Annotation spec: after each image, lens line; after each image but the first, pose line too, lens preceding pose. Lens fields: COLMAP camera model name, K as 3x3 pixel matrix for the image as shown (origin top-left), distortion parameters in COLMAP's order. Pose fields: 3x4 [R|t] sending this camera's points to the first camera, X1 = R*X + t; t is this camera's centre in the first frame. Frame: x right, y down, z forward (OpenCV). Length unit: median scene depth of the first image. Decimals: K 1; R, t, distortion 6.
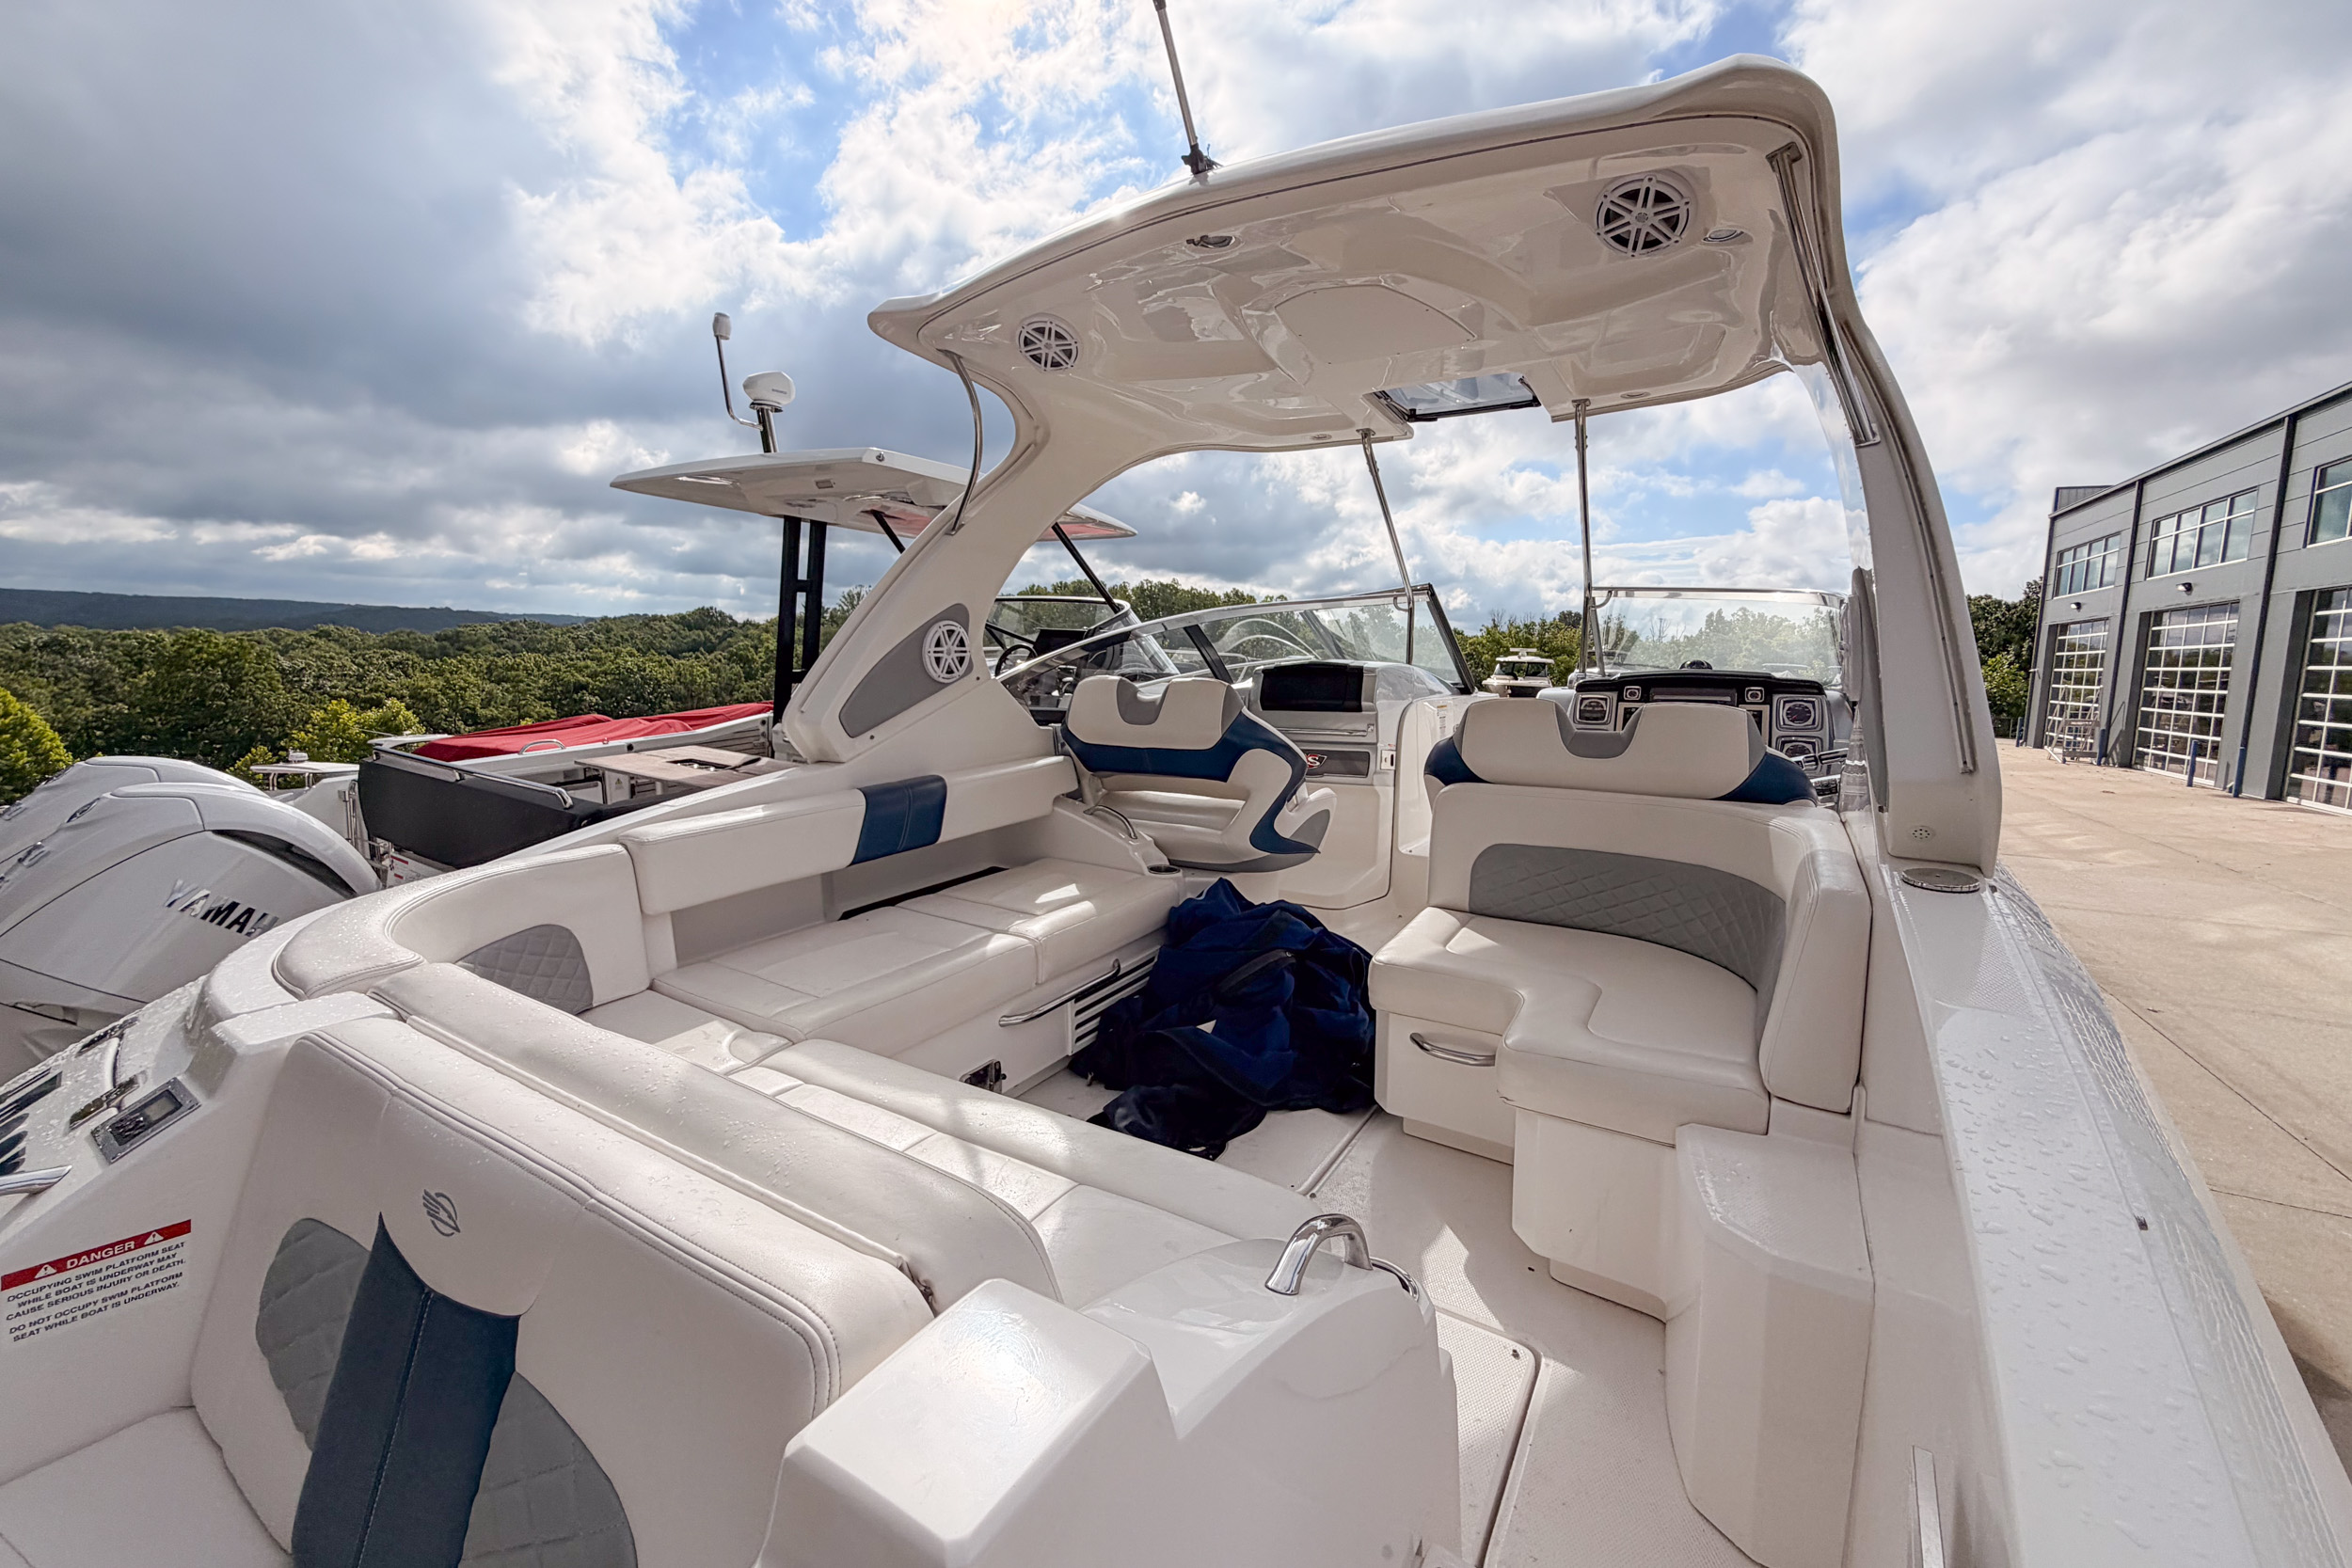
lens RADIAL K [[934.6, 0, 1170.0], [0, 934.6, 735.2], [0, 0, 1]] dist [-0.001287, 0.000241]
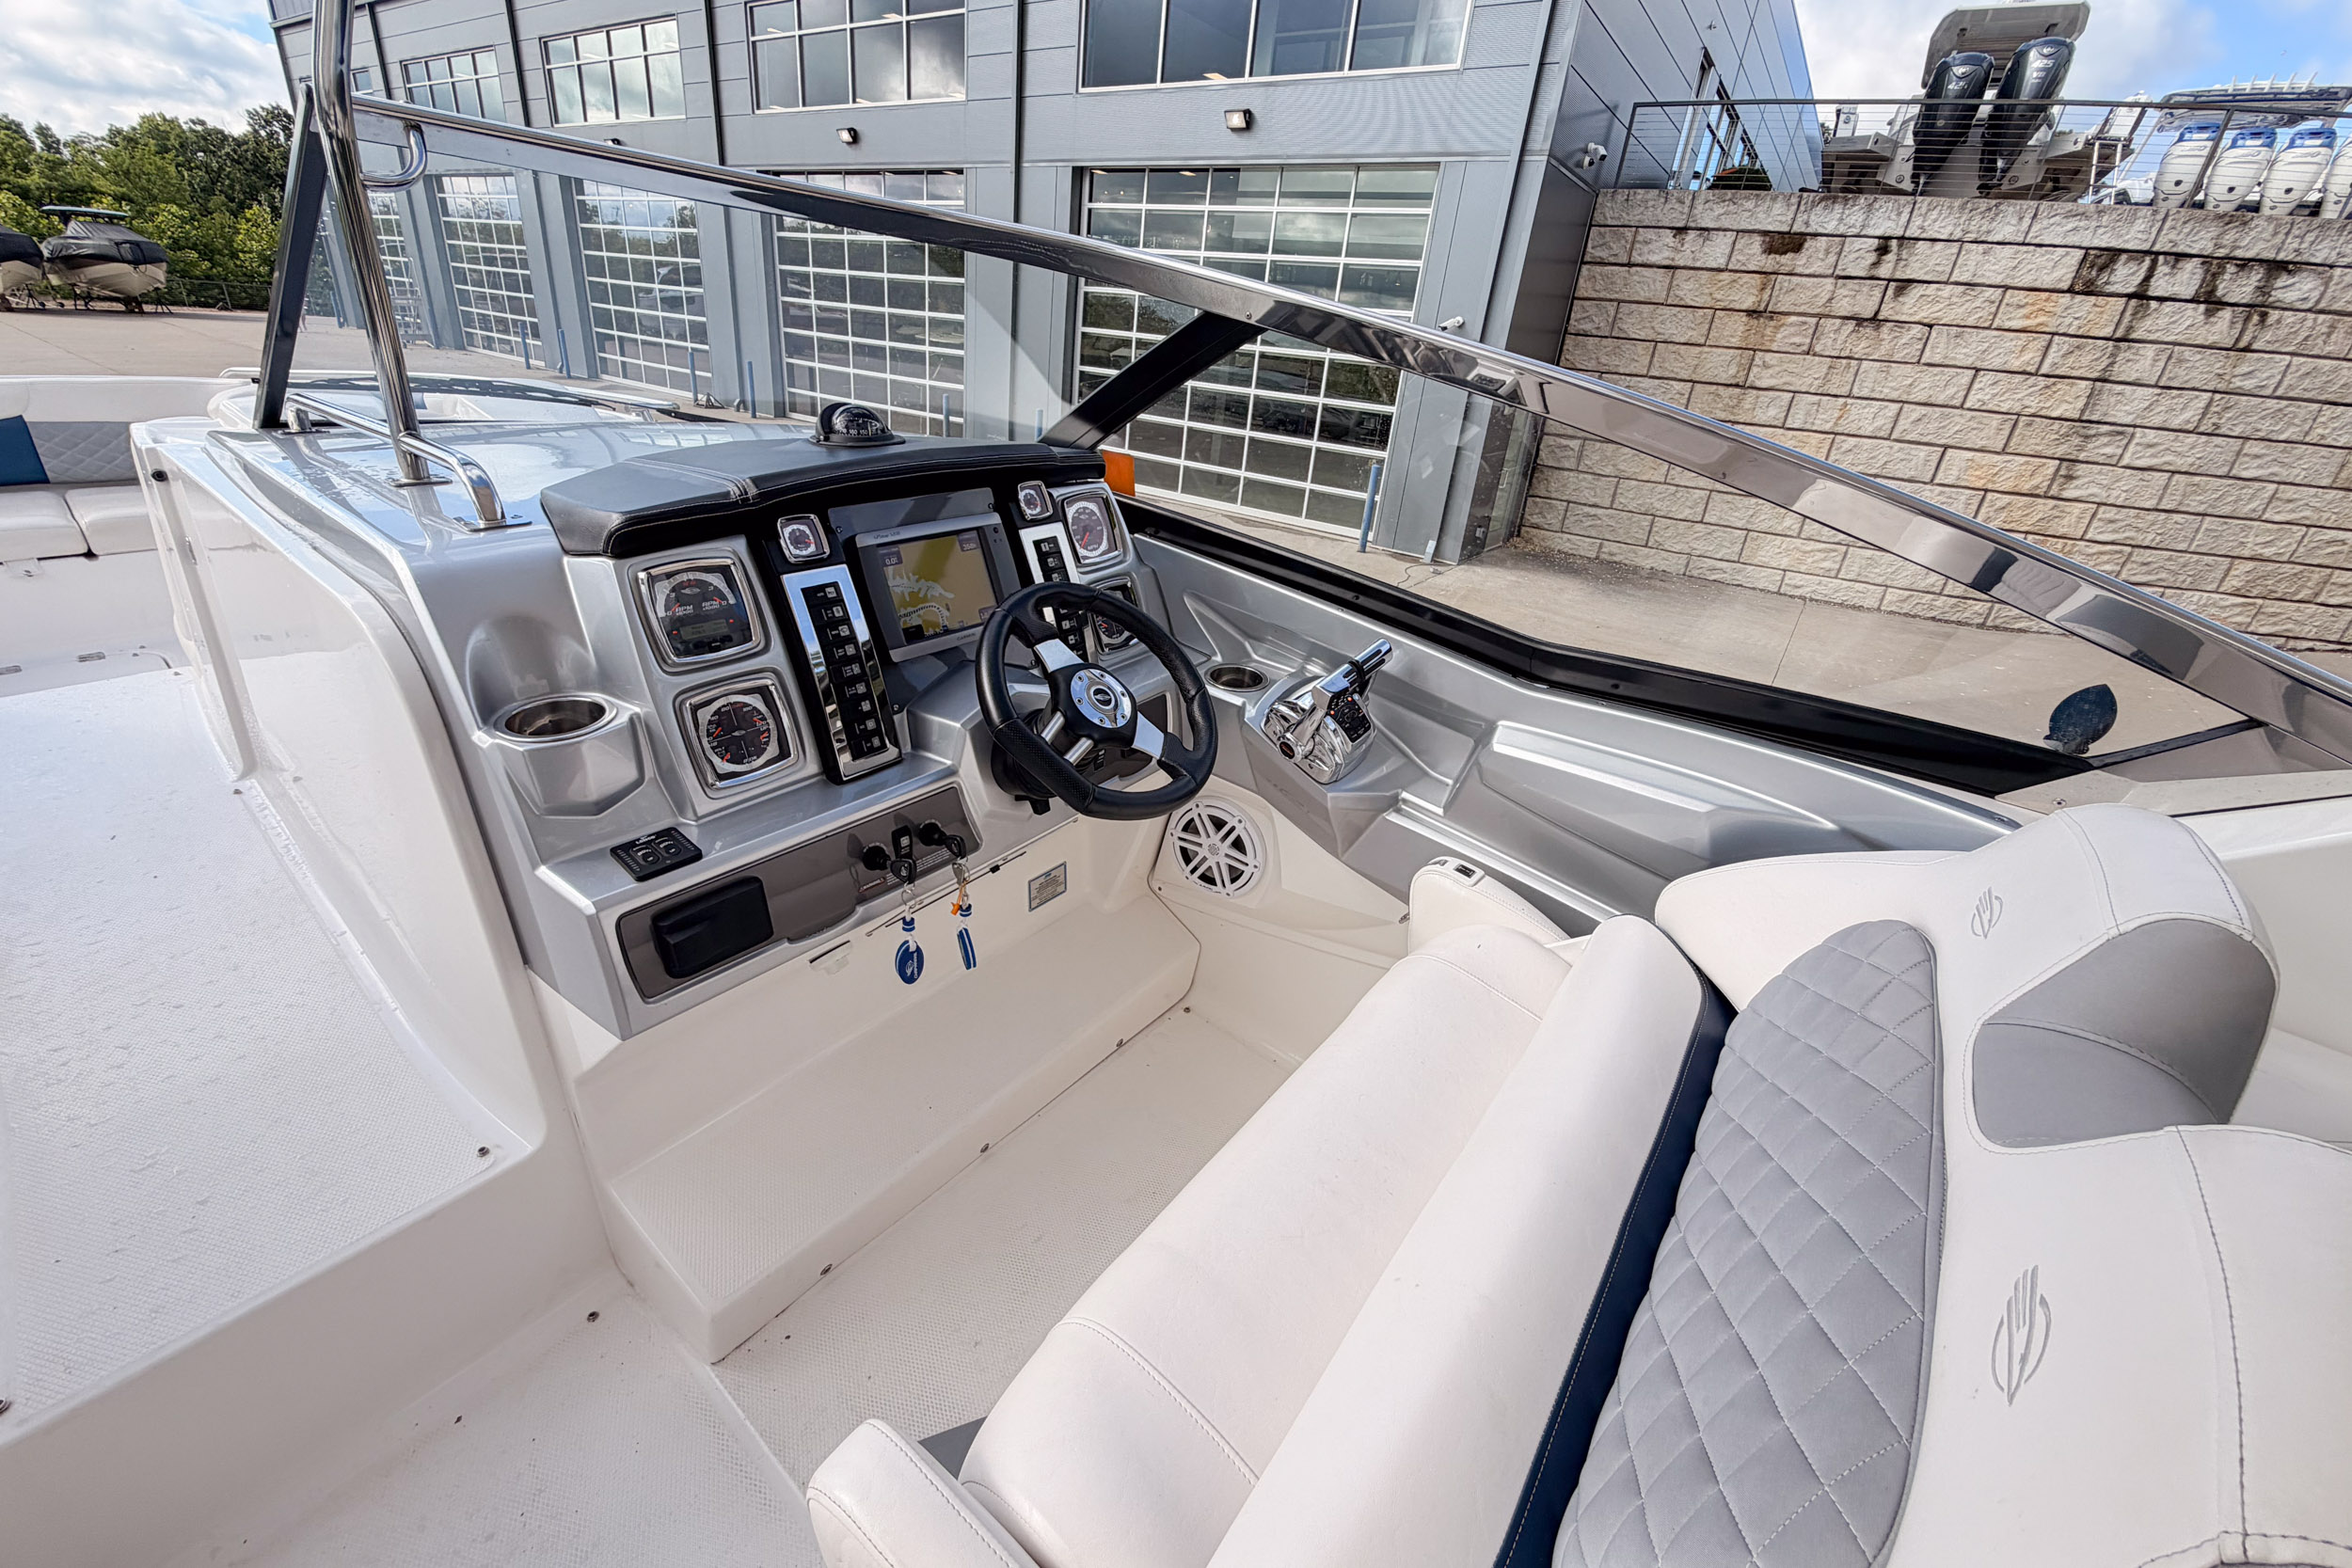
lens RADIAL K [[934.6, 0, 1170.0], [0, 934.6, 735.2], [0, 0, 1]] dist [-0.001287, 0.000241]
pose [[0.118260, -0.423412, 0.898185, 0.220160], [0.004592, 0.904756, 0.425905, -0.140073], [-0.992972, -0.046243, 0.108941, 0.960327]]
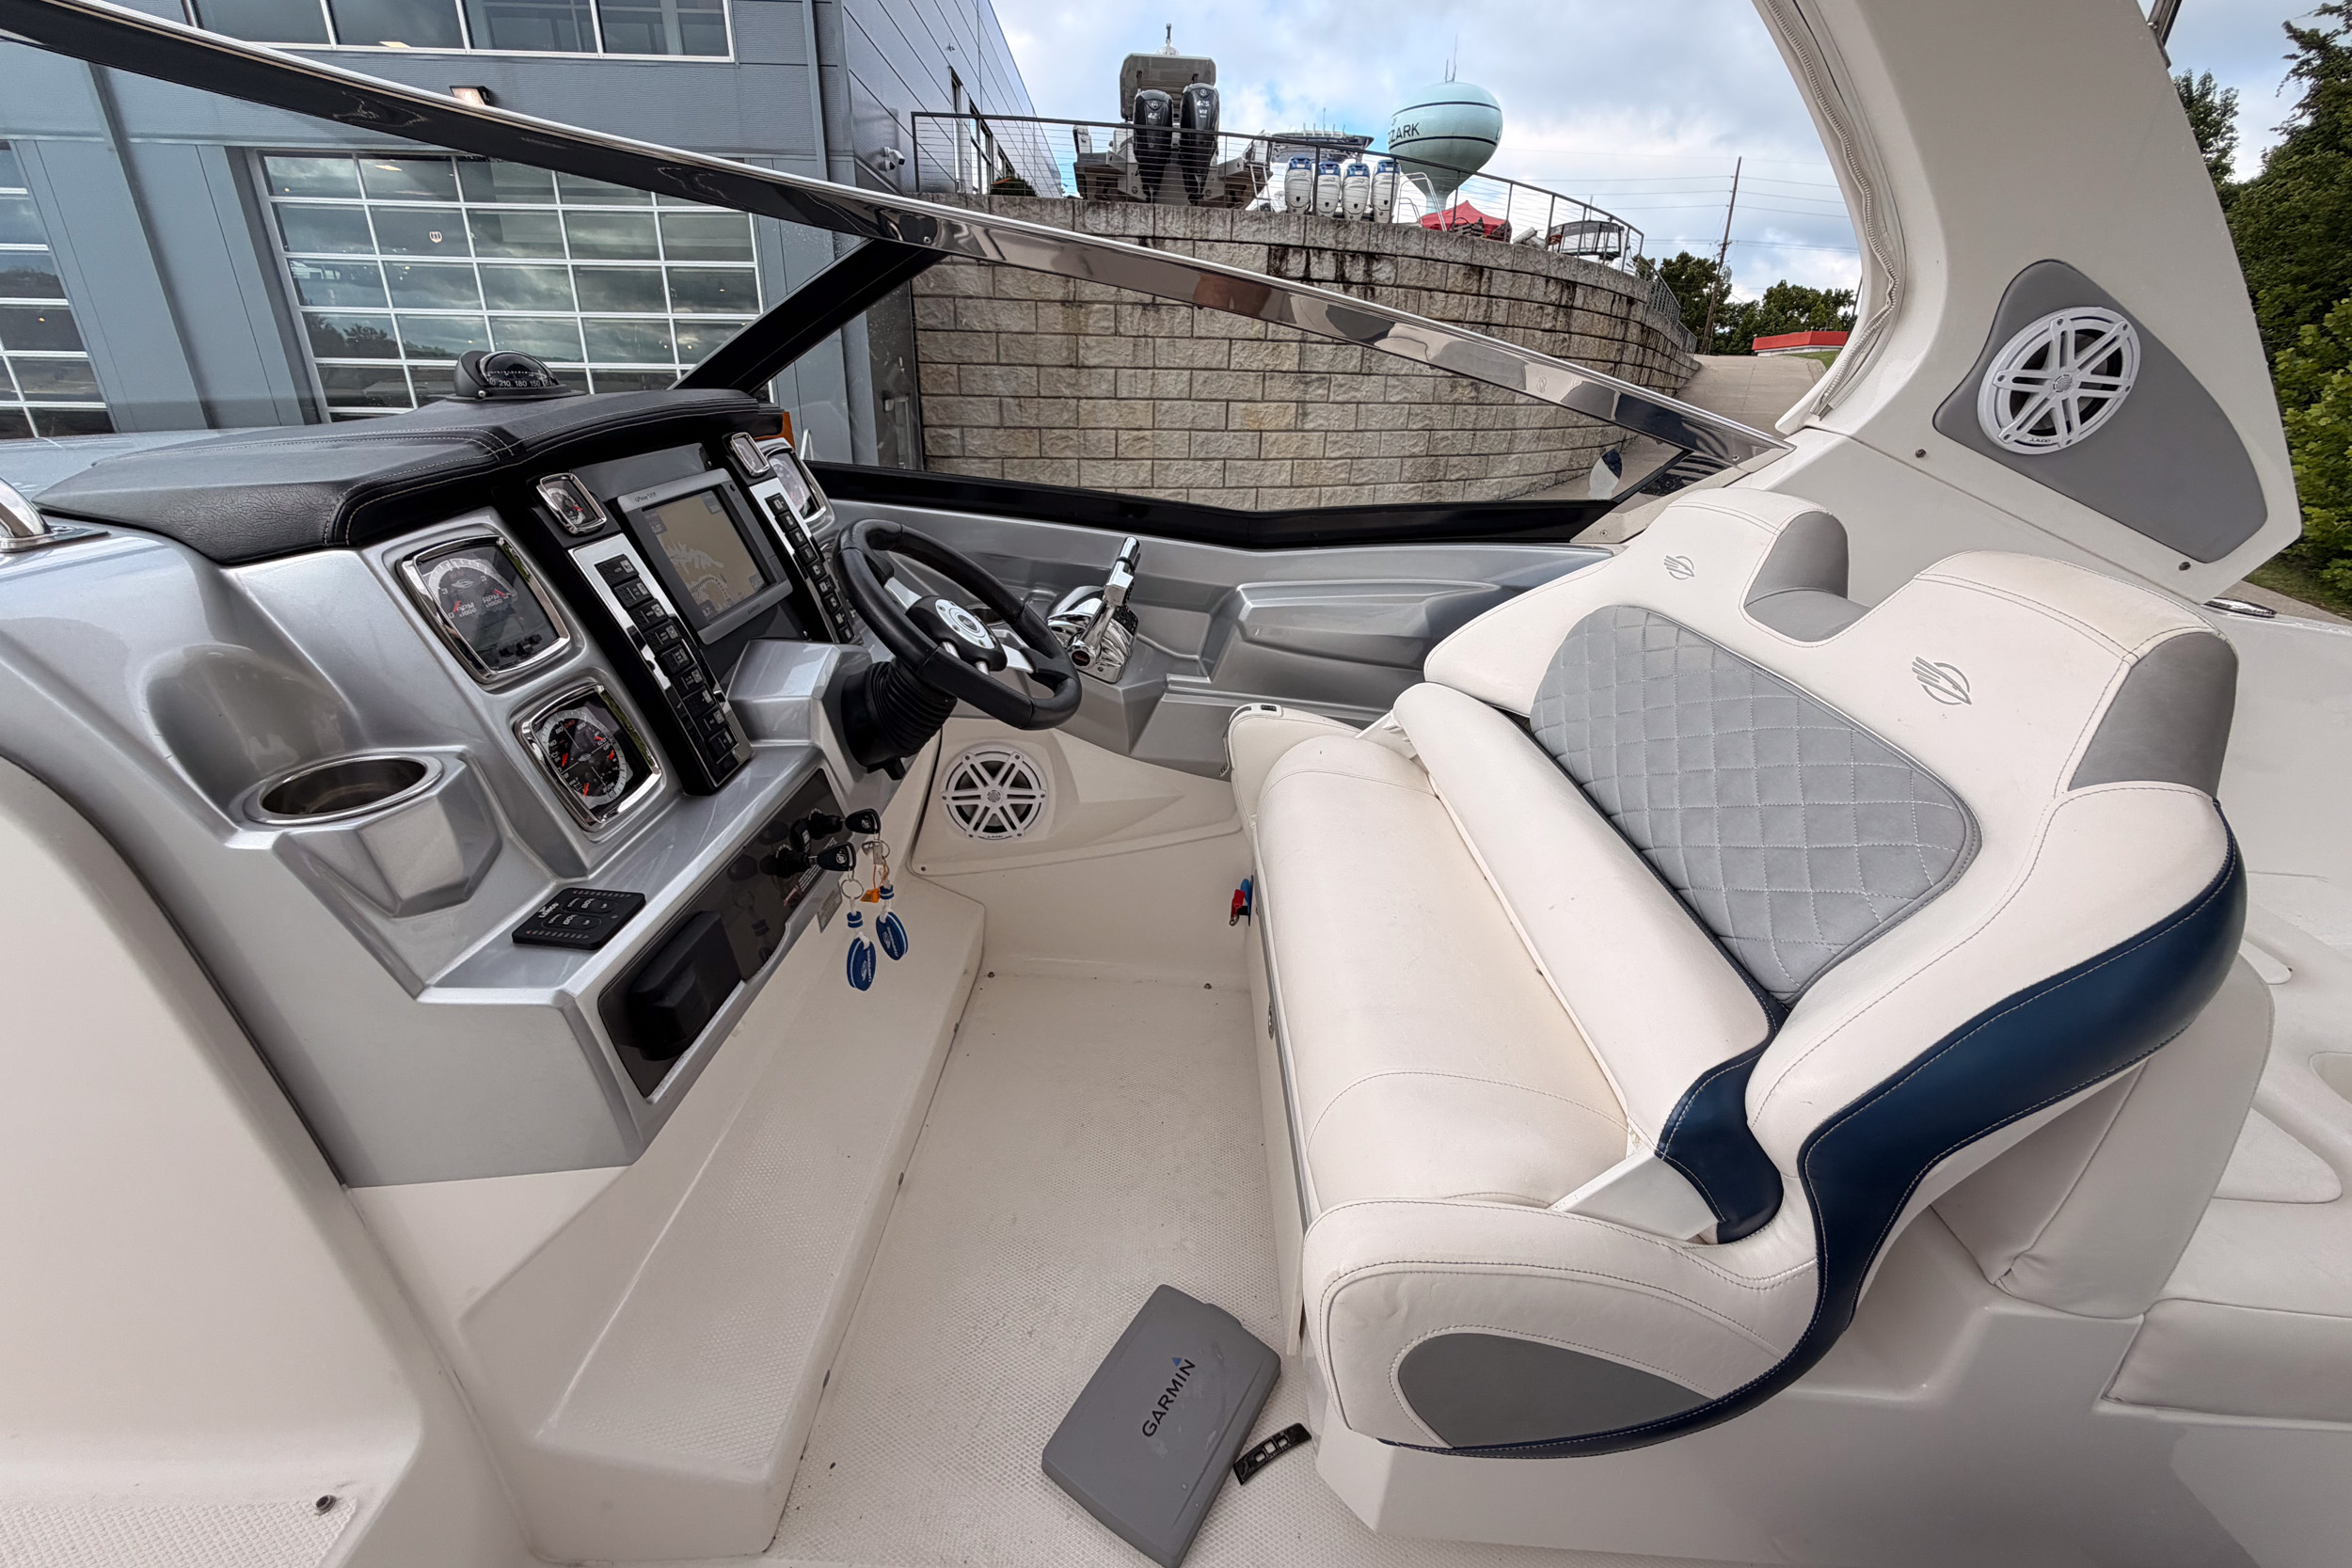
lens RADIAL K [[937.7, 0, 1173.4], [0, 937.7, 738.2], [0, 0, 1]] dist [-0.001970, -0.000237]
pose [[-0.509390, -0.355057, 0.783872, 0.221677], [0.037867, 0.900781, 0.432619, -0.106002], [-0.859702, 0.250055, -0.445404, 1.137843]]
